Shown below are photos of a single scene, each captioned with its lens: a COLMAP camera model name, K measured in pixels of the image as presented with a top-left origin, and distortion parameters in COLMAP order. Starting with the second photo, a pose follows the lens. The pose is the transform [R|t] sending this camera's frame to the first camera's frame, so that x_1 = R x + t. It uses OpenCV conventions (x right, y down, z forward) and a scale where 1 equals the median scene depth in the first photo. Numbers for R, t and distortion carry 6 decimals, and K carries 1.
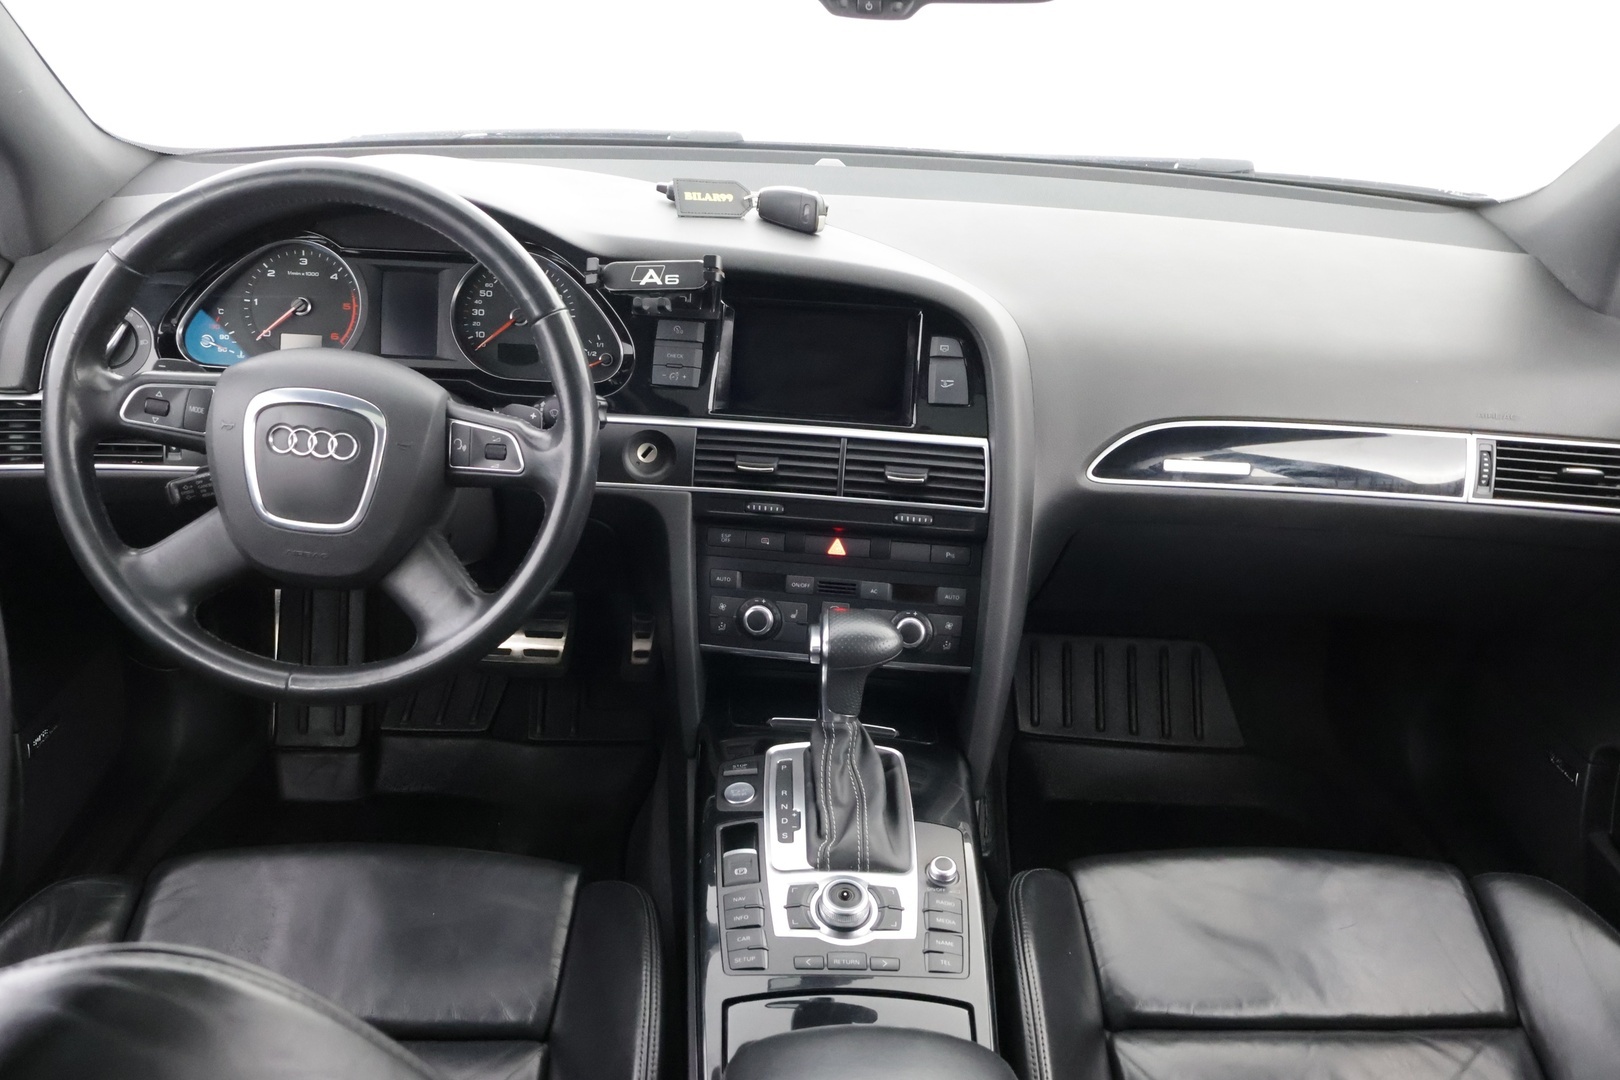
lens RADIAL K [[1347.4, 0, 803.7], [0, 1347.4, 549.2], [0, 0, 1]] dist [0.006559, -0.014505]
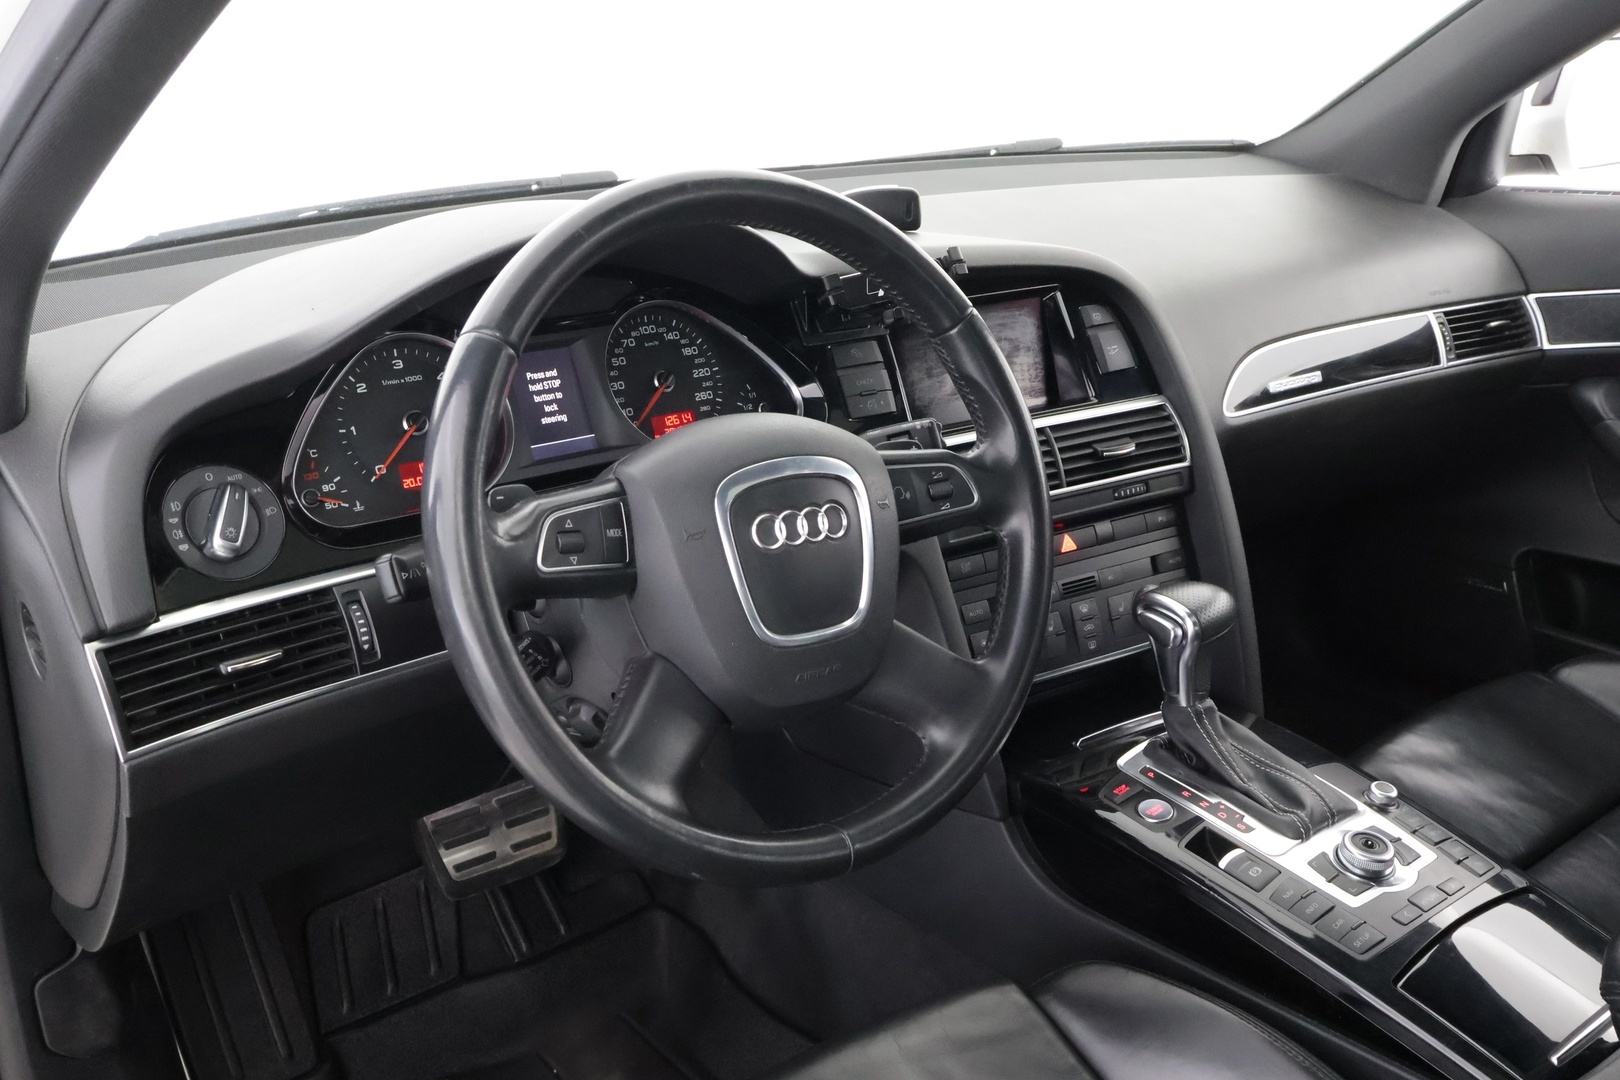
lens RADIAL K [[1433.5, 0, 819.0], [0, 1433.5, 532.7], [0, 0, 1]] dist [0.003845, 0.005683]
pose [[0.805959, -0.252591, 0.535376, -0.646081], [0.301053, 0.953602, -0.003297, -0.057090], [-0.509702, 0.163834, 0.844608, 0.251161]]
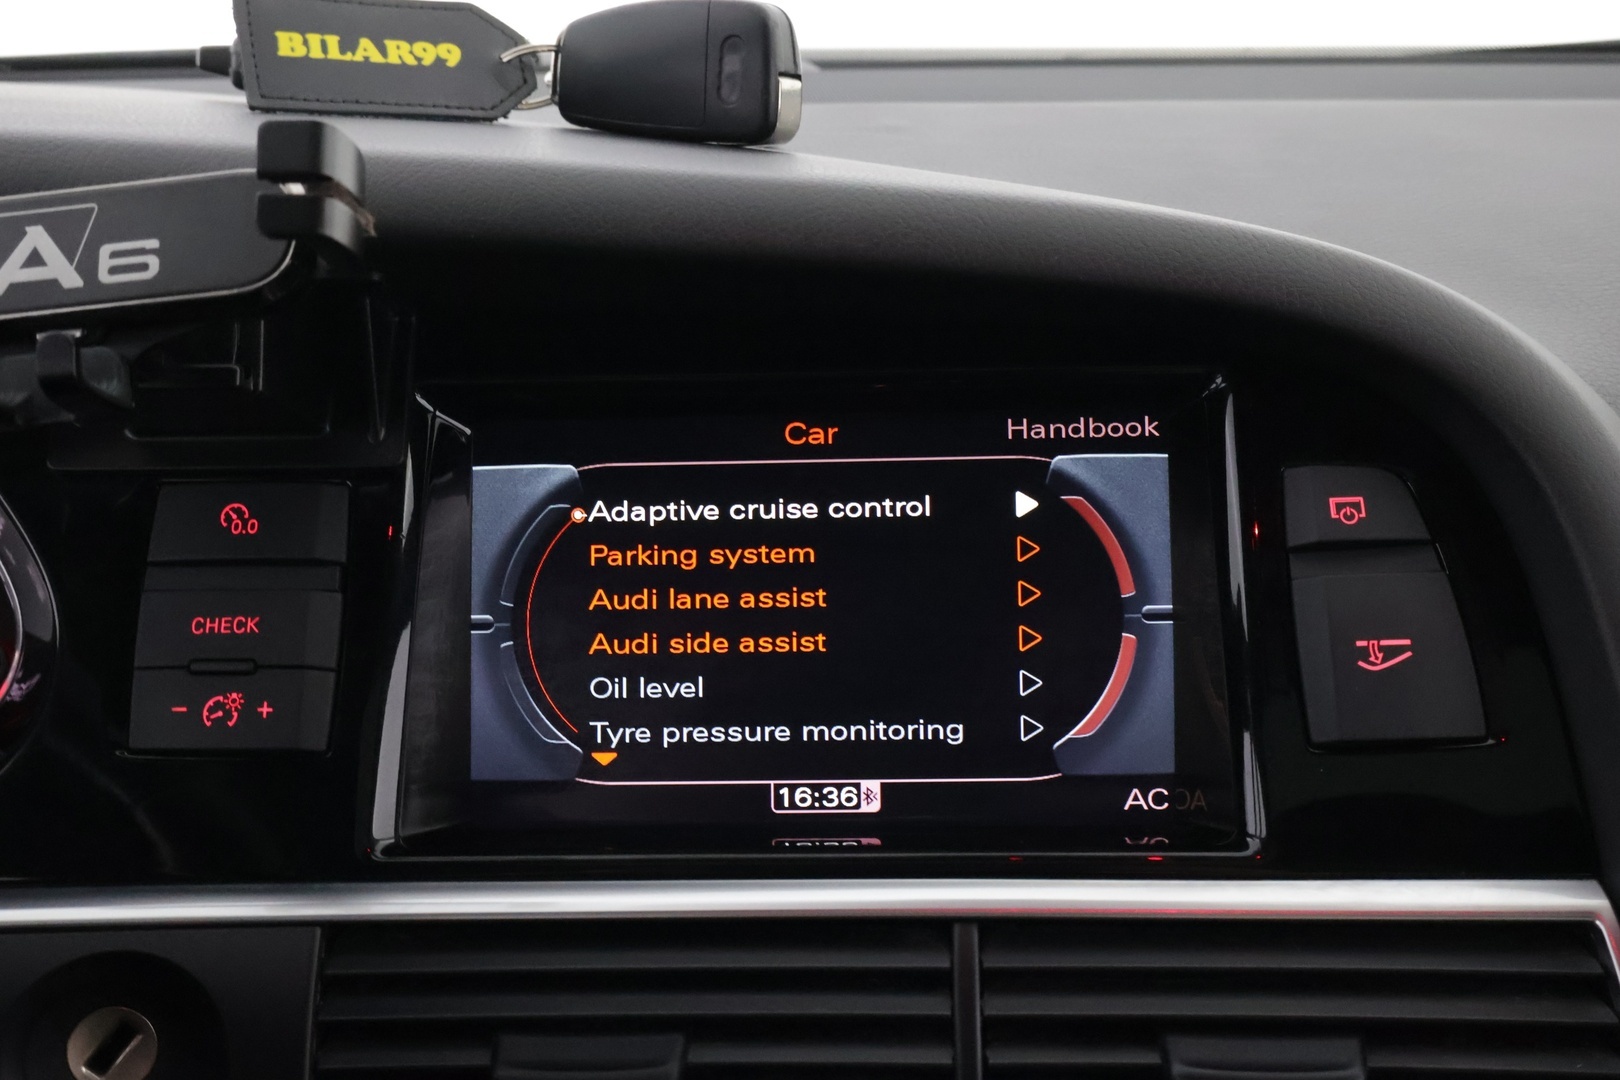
lens RADIAL K [[1947.4, 0, 813.3], [0, 1947.4, 532.7], [0, 0, 1]] dist [0.037490, 0.000000]
pose [[0.996393, -0.069698, 0.048404, -0.007073], [0.078361, 0.974632, -0.209647, -0.079283], [-0.032564, 0.212684, 0.976578, 0.660506]]
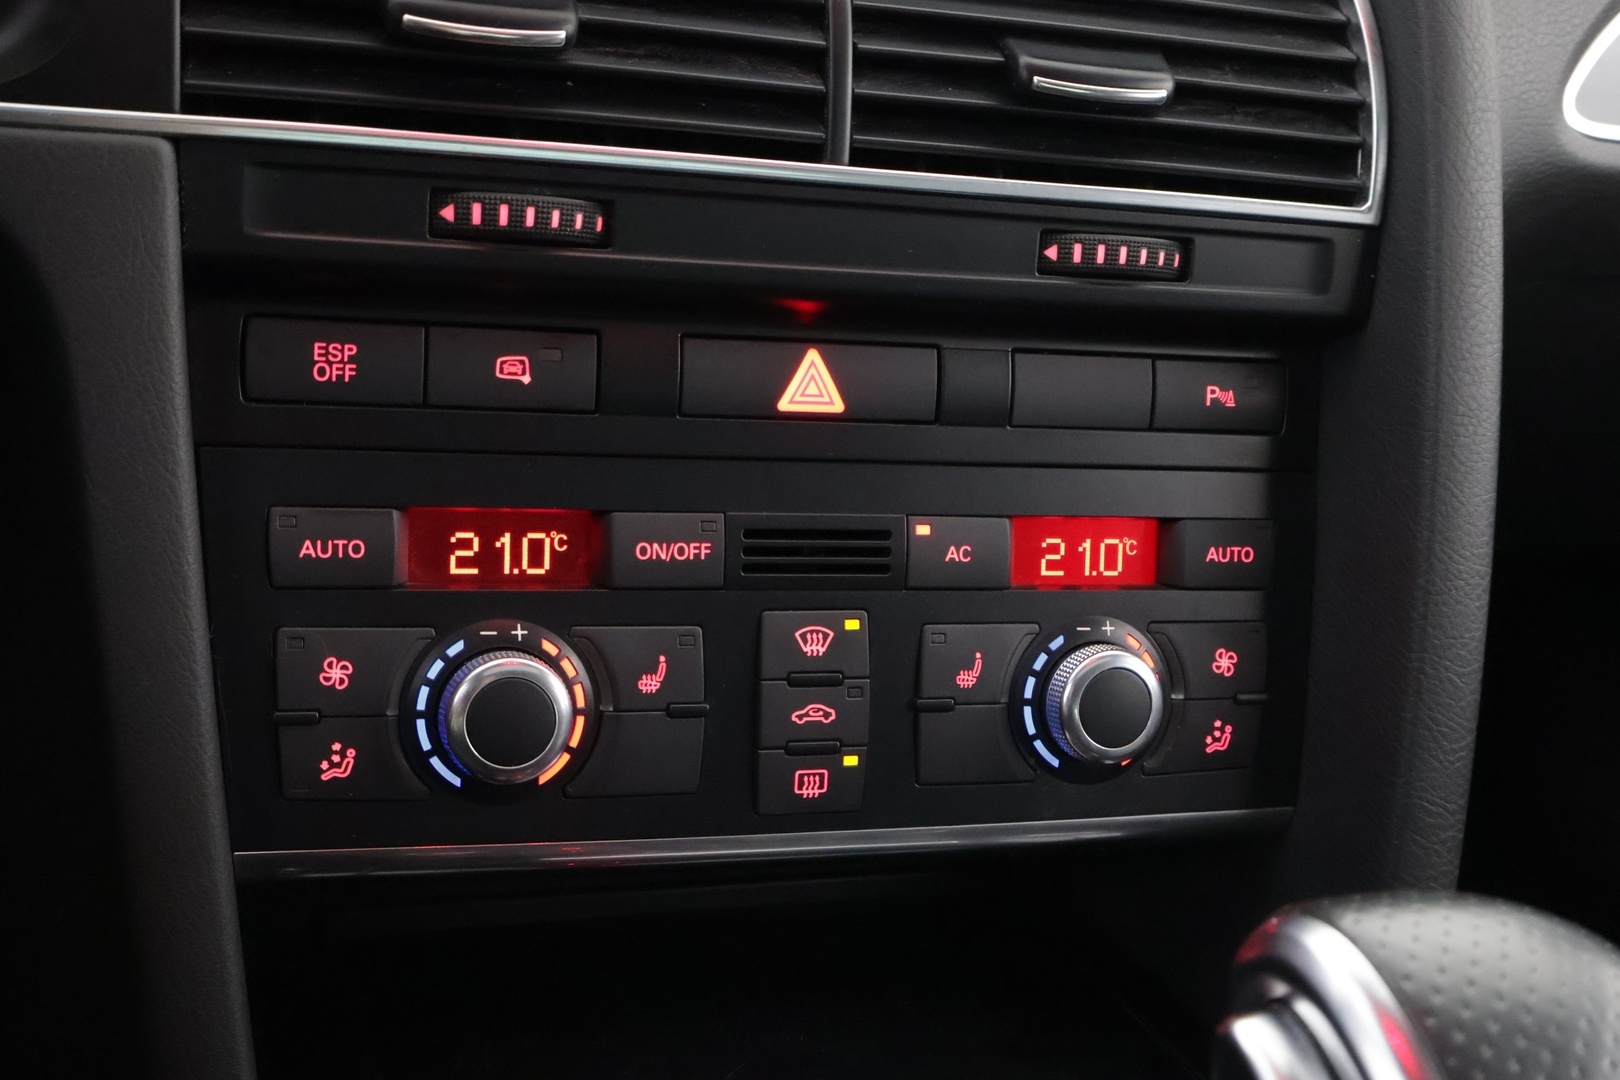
lens RADIAL K [[1947.4, 0, 820.1], [0, 1947.4, 539.6], [0, 0, 1]] dist [0.037490, 0.000000]
pose [[0.897711, -0.068204, 0.435273, -0.129505], [0.058600, 0.997651, 0.035468, 0.014268], [-0.436670, -0.006333, 0.899600, 0.687397]]
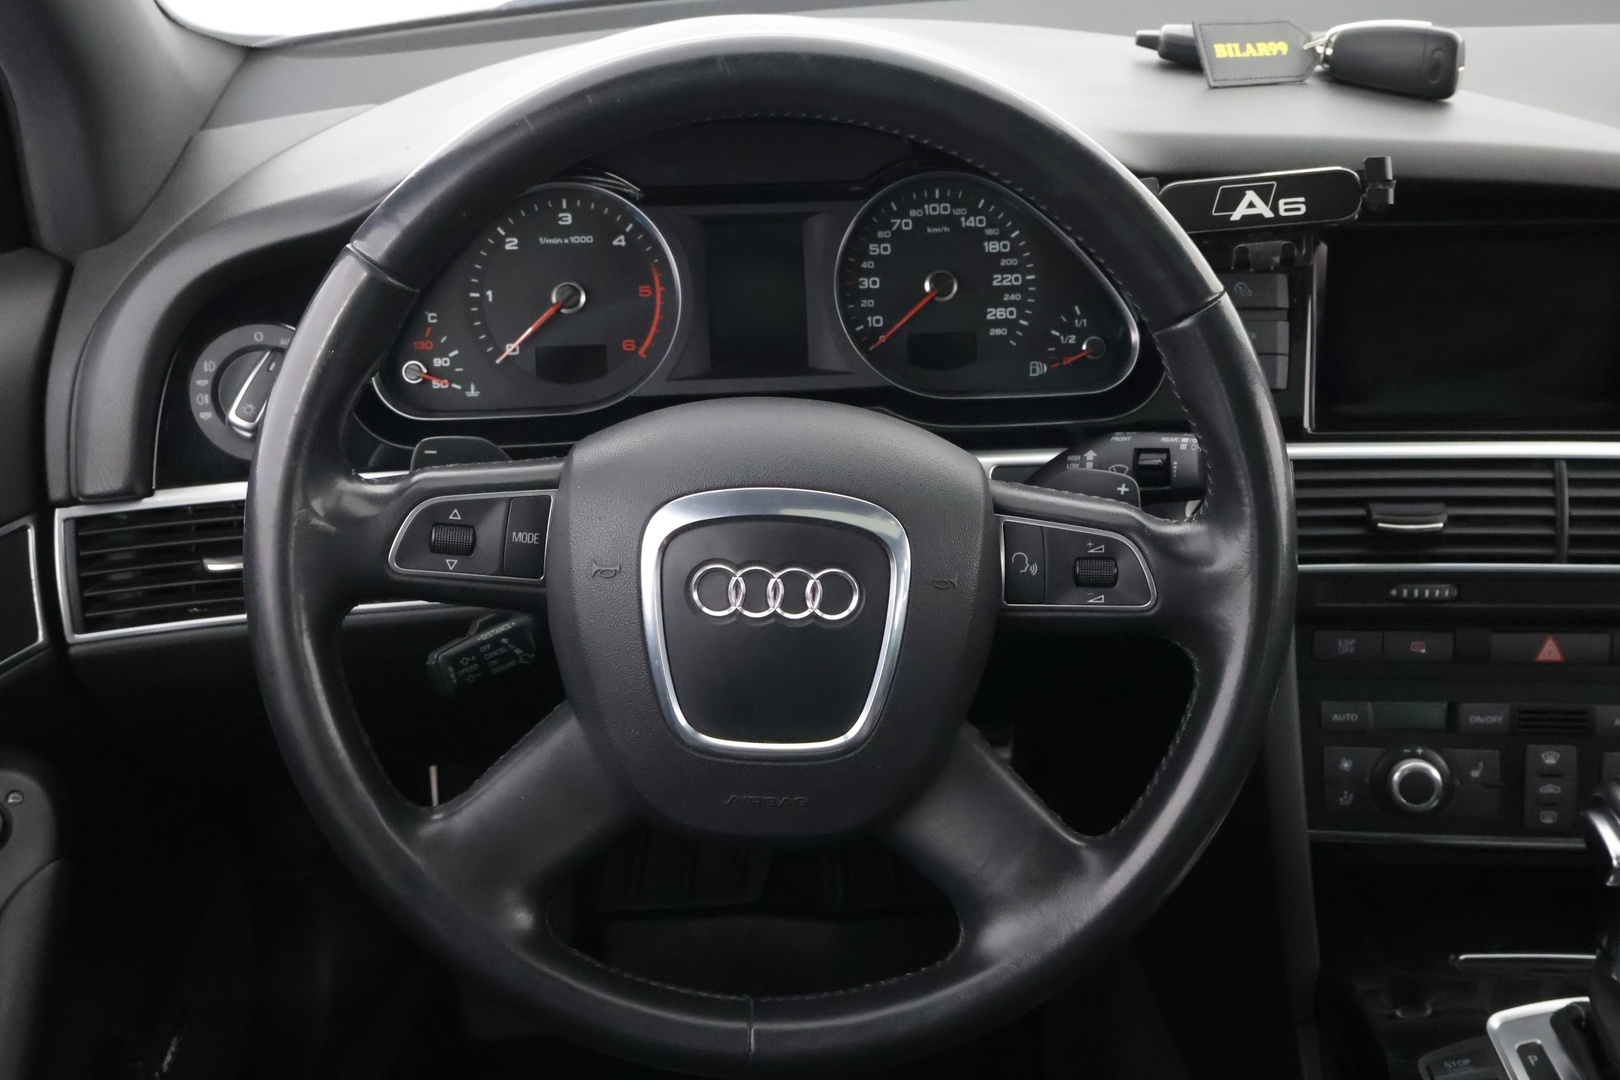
lens RADIAL K [[1644.6, 0, 809.9], [0, 1644.6, 543.1], [0, 0, 1]] dist [-0.001136, 0.000000]
pose [[0.997079, -0.076117, -0.006313, -0.282167], [0.076311, 0.996260, 0.040519, -0.099435], [0.003206, -0.040882, 0.999159, 0.305663]]
